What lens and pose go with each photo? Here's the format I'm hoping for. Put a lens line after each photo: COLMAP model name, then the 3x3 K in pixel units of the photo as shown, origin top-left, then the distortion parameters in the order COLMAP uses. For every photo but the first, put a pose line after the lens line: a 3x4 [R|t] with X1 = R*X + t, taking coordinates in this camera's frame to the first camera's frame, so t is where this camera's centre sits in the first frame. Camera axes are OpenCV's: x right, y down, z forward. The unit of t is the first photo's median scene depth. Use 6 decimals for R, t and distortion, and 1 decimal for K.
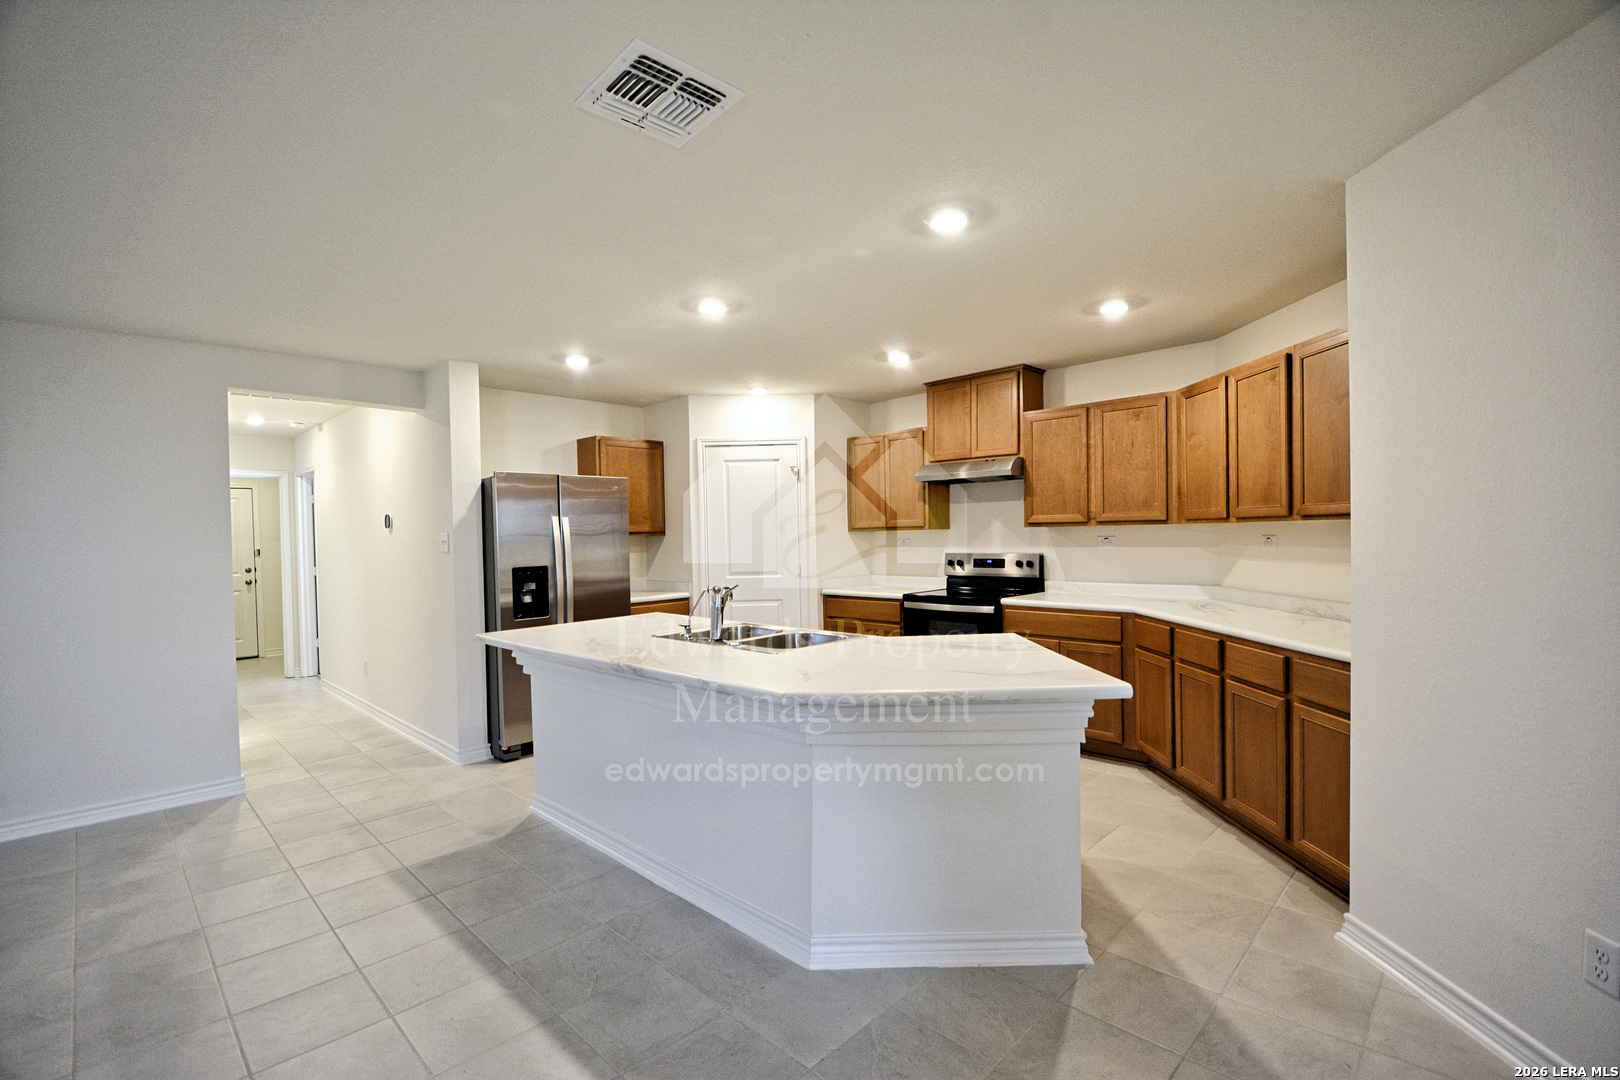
lens RADIAL K [[713.0, 0, 806.6], [0, 713.0, 544.6], [0, 0, 1]] dist [-0.029437, -0.001032]
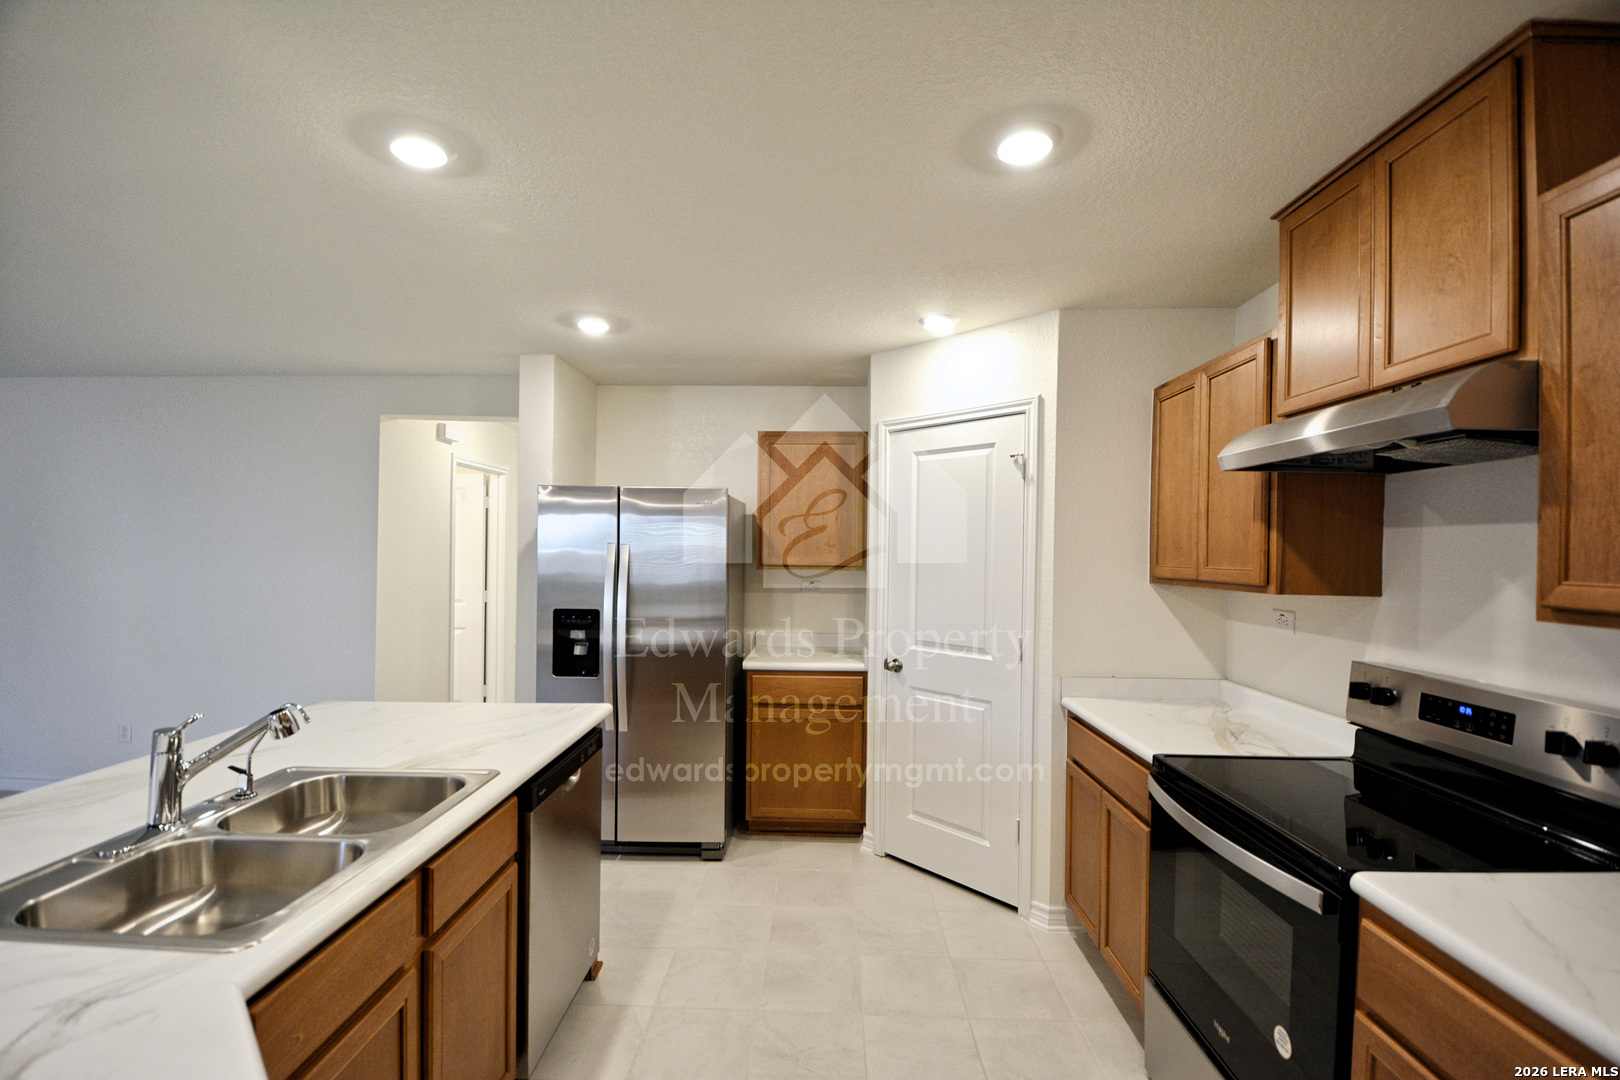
lens RADIAL K [[713.0, 0, 804.9], [0, 713.0, 538.9], [0, 0, 1]] dist [-0.029437, -0.001032]
pose [[0.666331, 0.018867, -0.745418, 0.284888], [-0.038695, 0.999208, -0.009298, -0.038403], [0.744652, 0.035040, 0.666533, 0.563323]]
